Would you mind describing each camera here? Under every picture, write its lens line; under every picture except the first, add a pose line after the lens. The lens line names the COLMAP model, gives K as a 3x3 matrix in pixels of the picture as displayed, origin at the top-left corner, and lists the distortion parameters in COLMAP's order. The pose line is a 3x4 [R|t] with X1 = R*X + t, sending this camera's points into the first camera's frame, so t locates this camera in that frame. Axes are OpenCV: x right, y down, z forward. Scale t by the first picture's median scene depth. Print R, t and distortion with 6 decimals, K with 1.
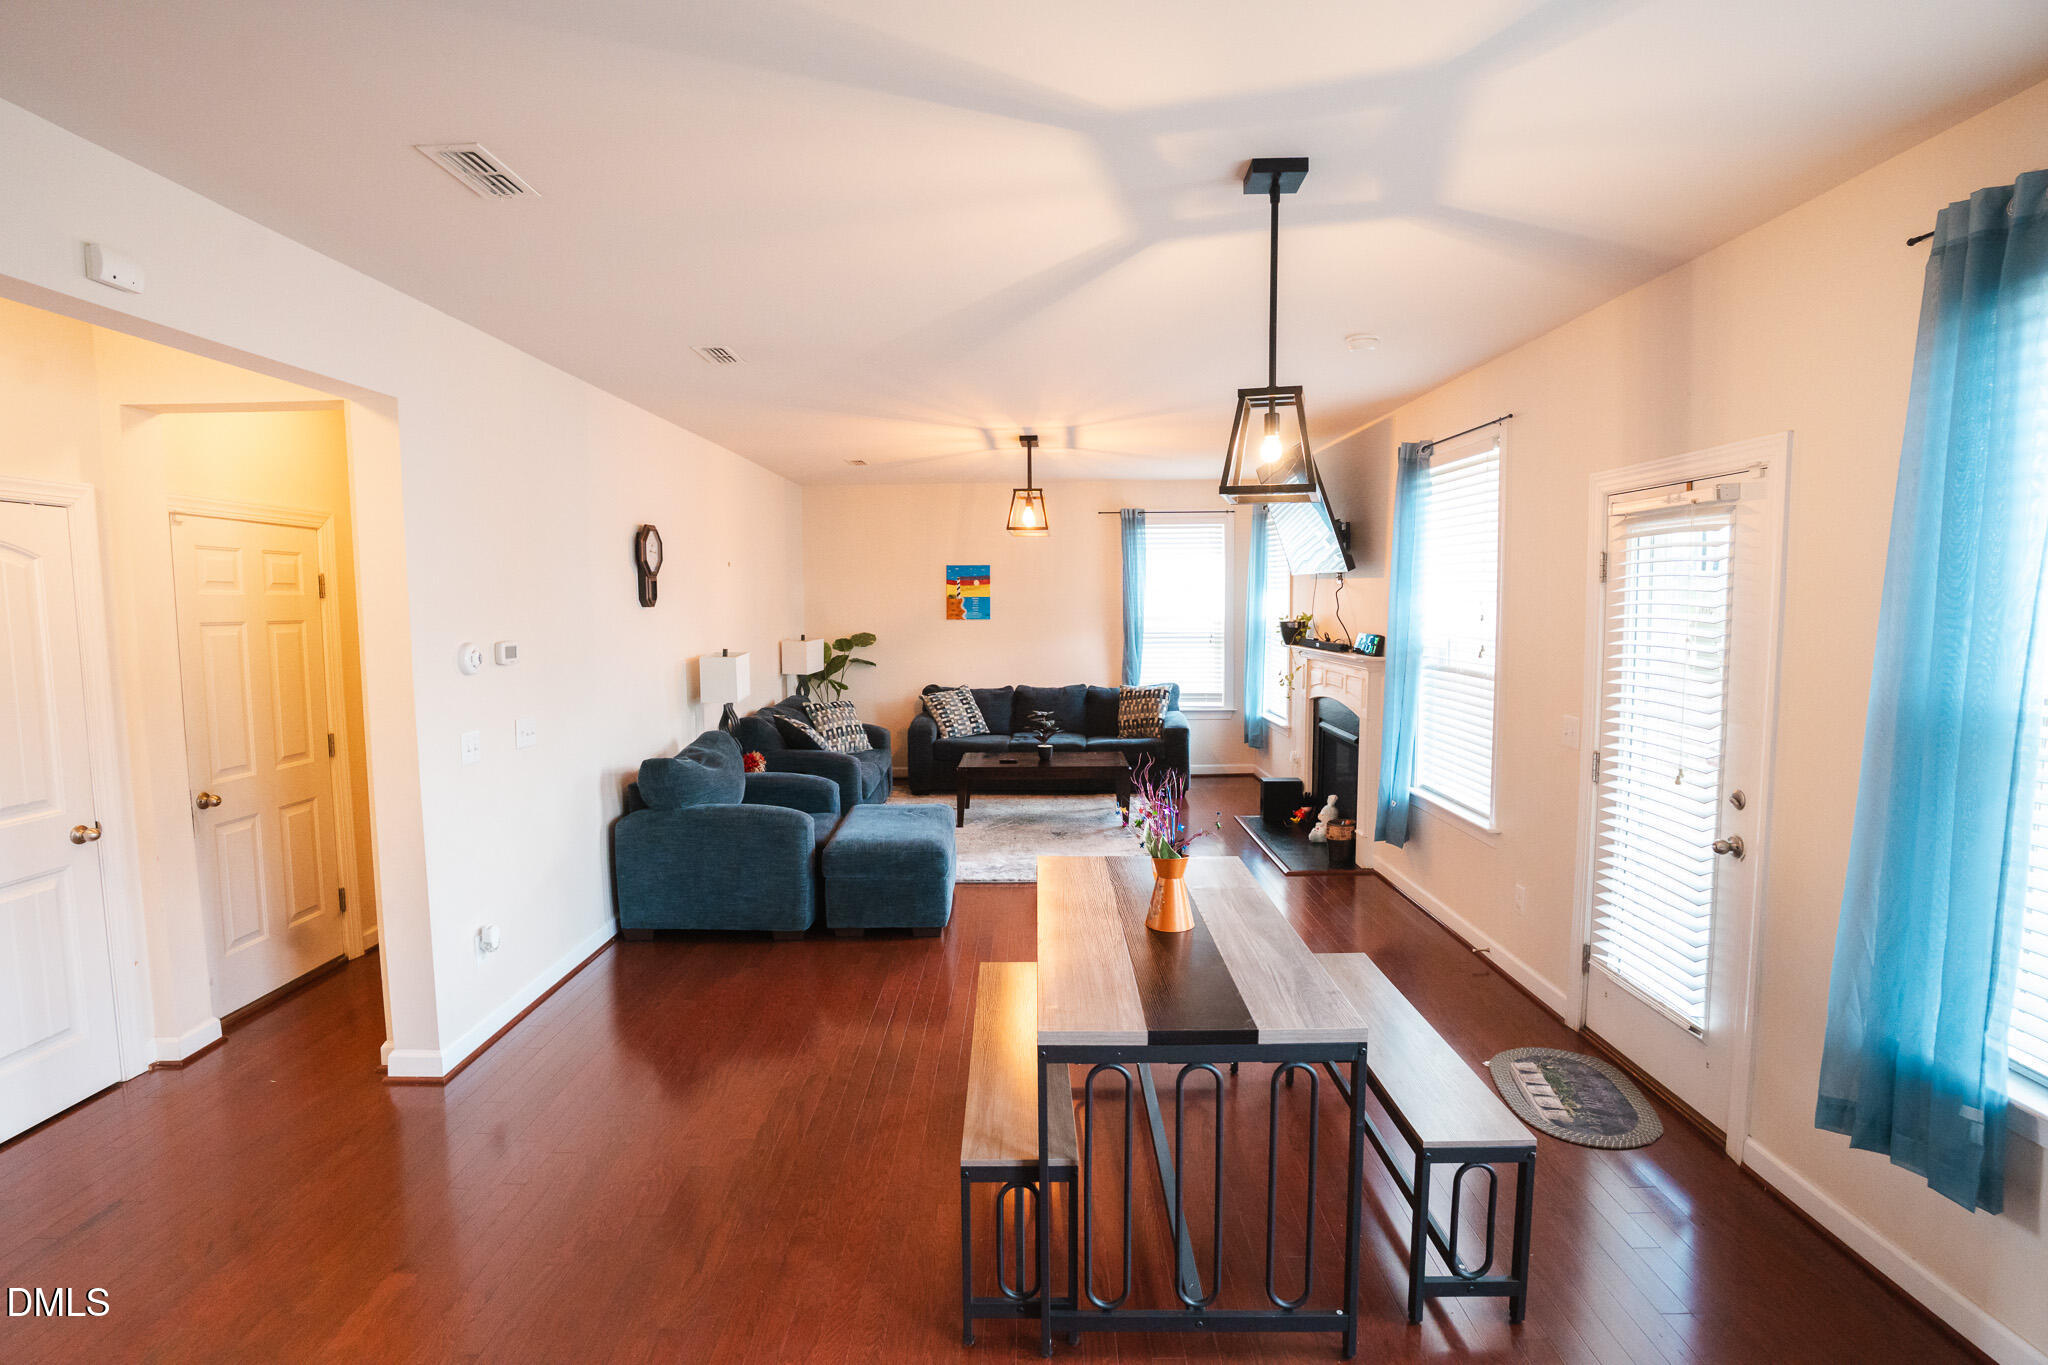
lens RADIAL K [[986.8, 0, 1051.6], [0, 986.8, 699.5], [0, 0, 1]] dist [-0.095825, 0.039506]
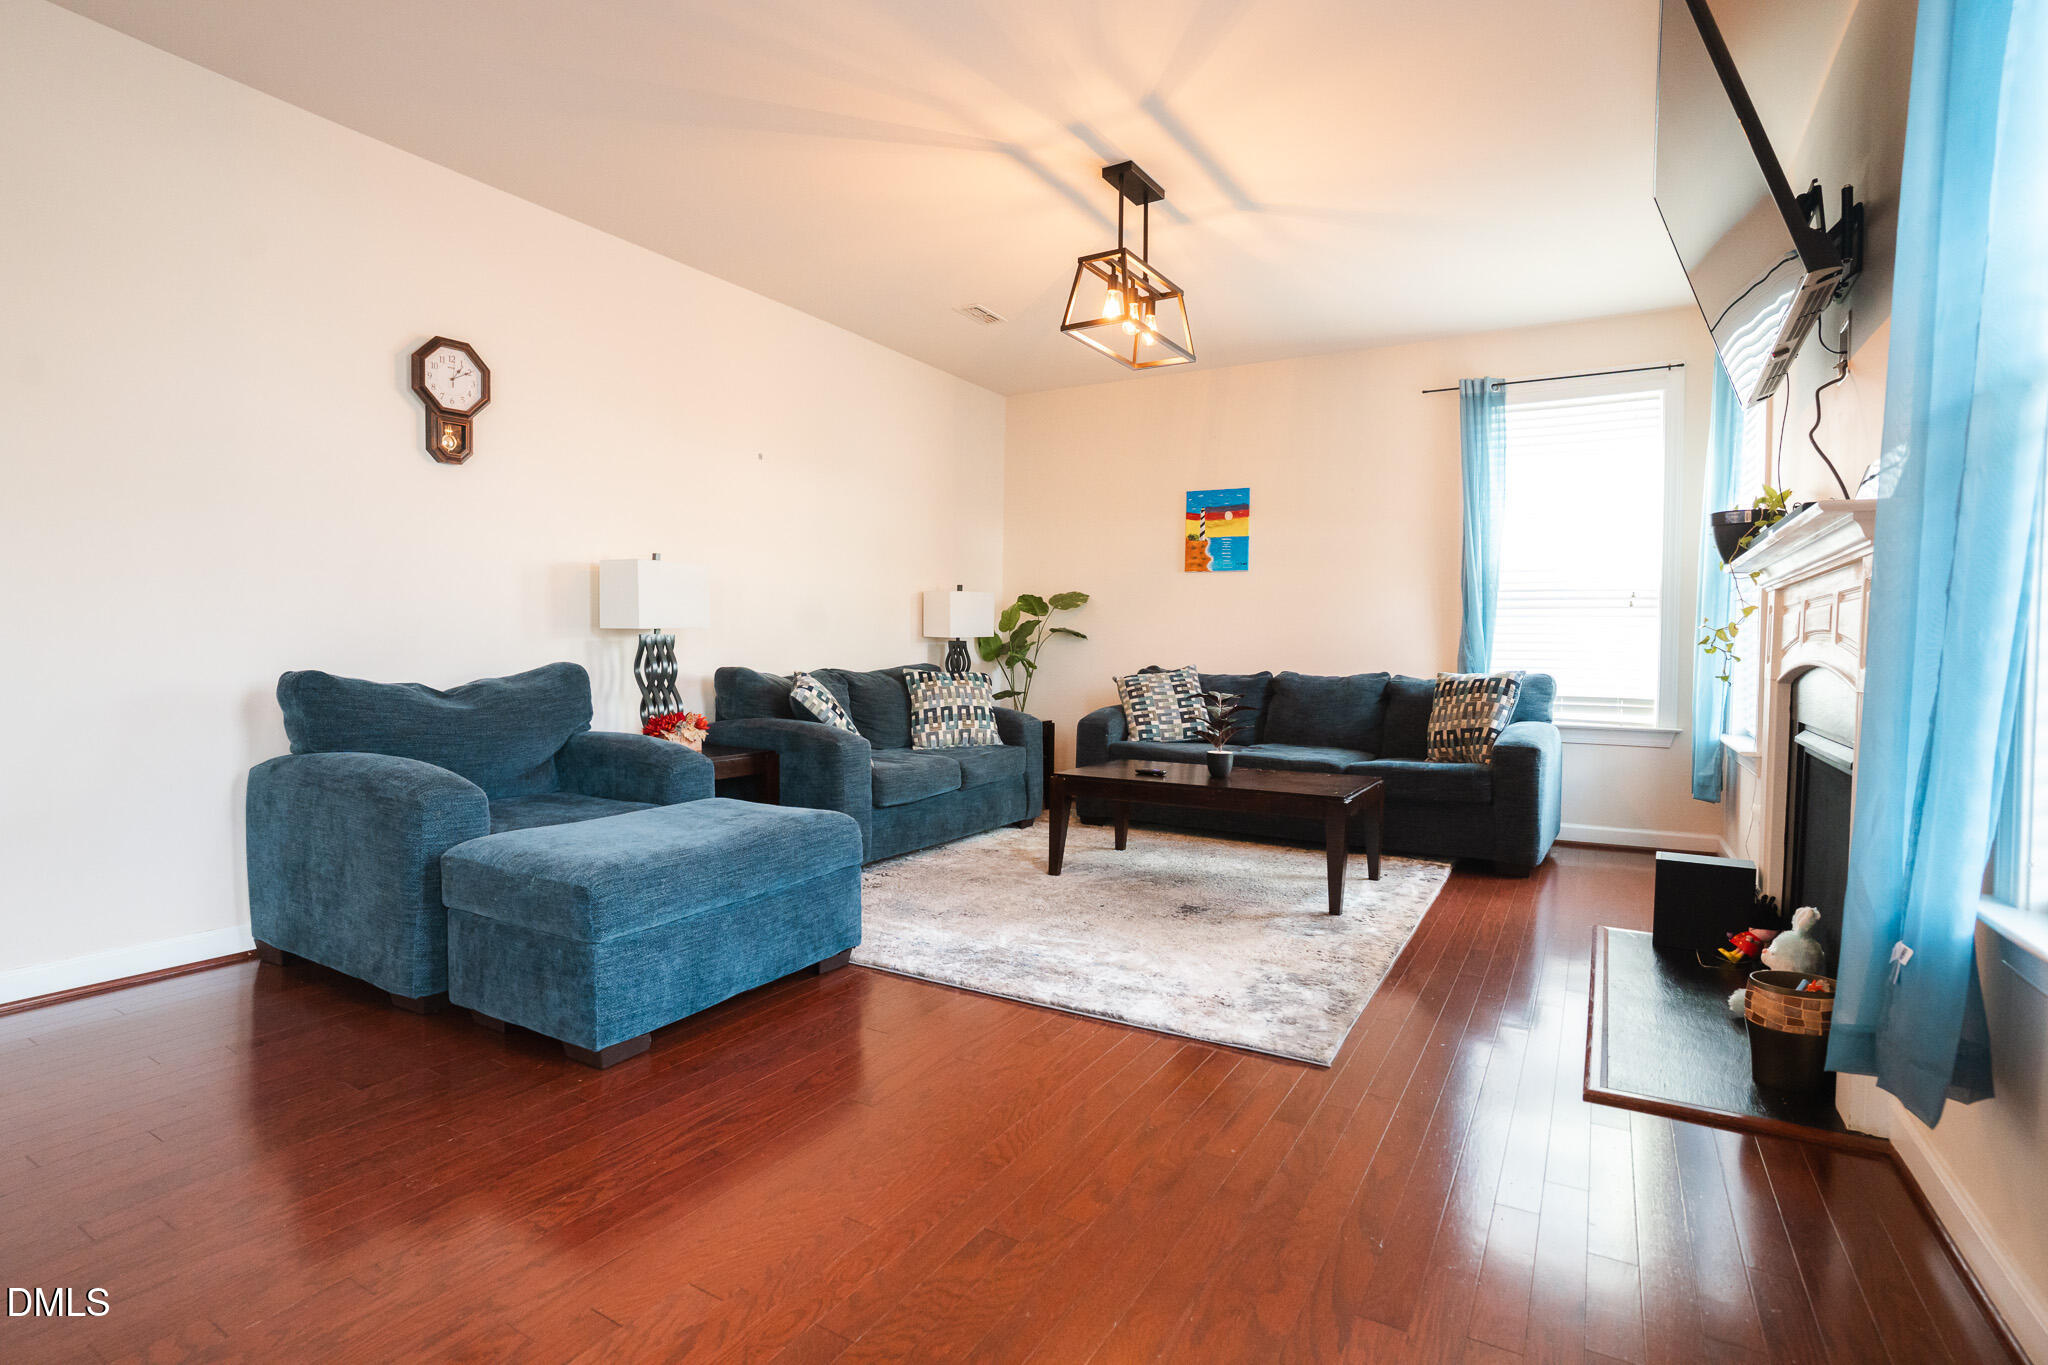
lens RADIAL K [[986.8, 0, 1051.6], [0, 986.8, 699.5], [0, 0, 1]] dist [-0.095825, 0.039506]
pose [[0.858531, 0.039546, -0.511234, 0.165372], [-0.067457, 0.997067, -0.036157, 0.036868], [0.508305, 0.065528, 0.858681, 0.390141]]
